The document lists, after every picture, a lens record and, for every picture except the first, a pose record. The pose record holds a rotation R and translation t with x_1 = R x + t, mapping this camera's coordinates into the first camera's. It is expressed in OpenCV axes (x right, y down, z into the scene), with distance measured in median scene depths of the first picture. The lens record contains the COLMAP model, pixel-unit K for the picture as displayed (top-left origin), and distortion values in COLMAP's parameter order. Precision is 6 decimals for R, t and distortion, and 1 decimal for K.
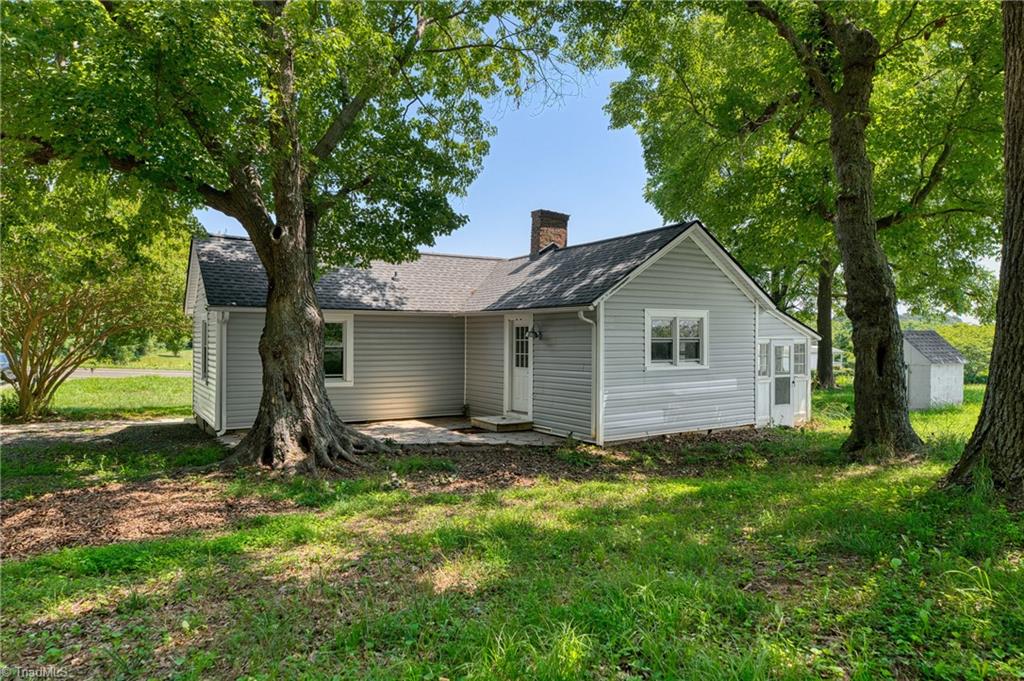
lens RADIAL K [[628.4, 0, 512.0], [0, 628.4, 340.5], [0, 0, 1]] dist [-0.000276, -0.000142]
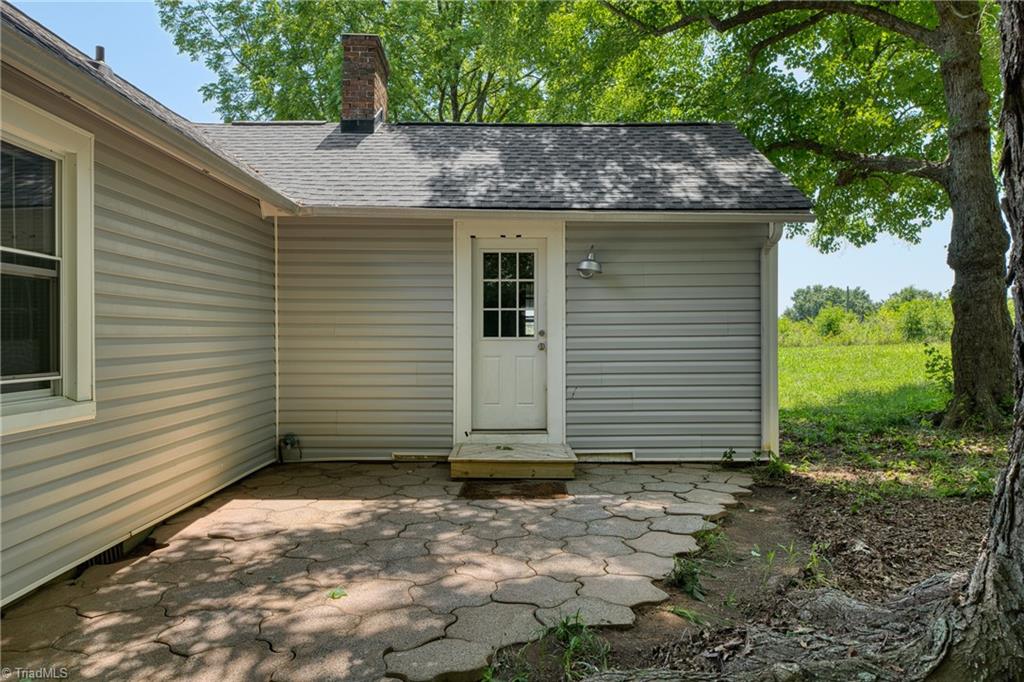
lens RADIAL K [[628.4, 0, 512.0], [0, 628.4, 341.0], [0, 0, 1]] dist [-0.000276, -0.000142]
pose [[0.506300, -0.007267, 0.862327, -0.394917], [0.001337, 0.999970, 0.007641, 0.040860], [-0.862356, -0.002716, 0.506295, 0.734351]]
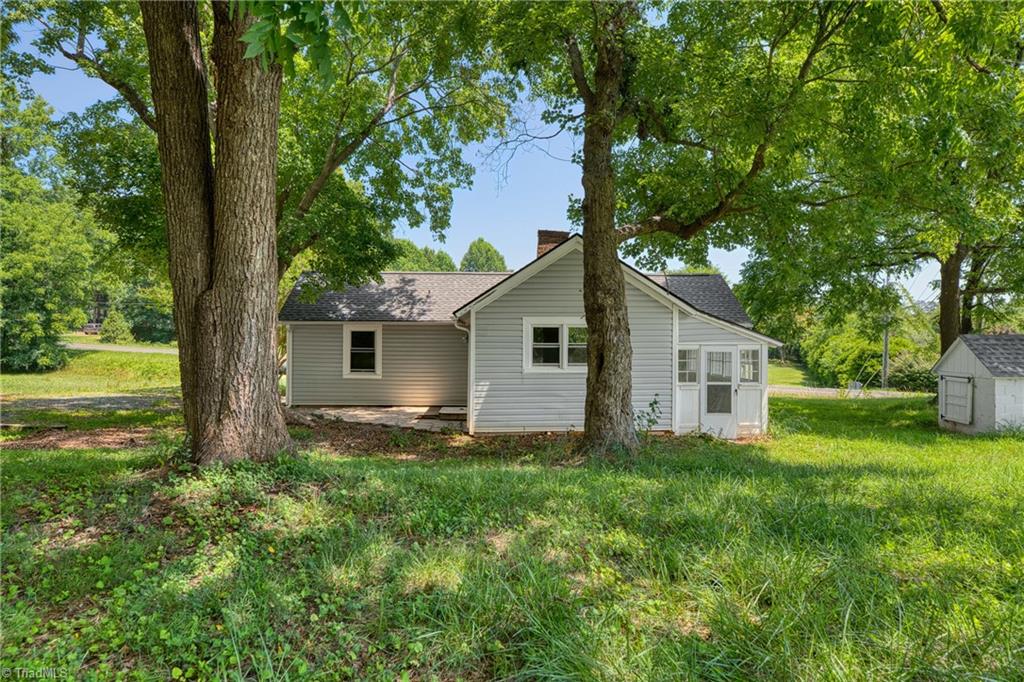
lens RADIAL K [[554.7, 0, 512.0], [0, 554.7, 341.0], [0, 0, 1]] dist [0.000378, 0.000317]
pose [[0.882099, 0.004369, -0.471043, 0.549329], [-0.005755, 0.999982, -0.001501, -0.005578], [0.471028, 0.004035, 0.882109, 0.100021]]
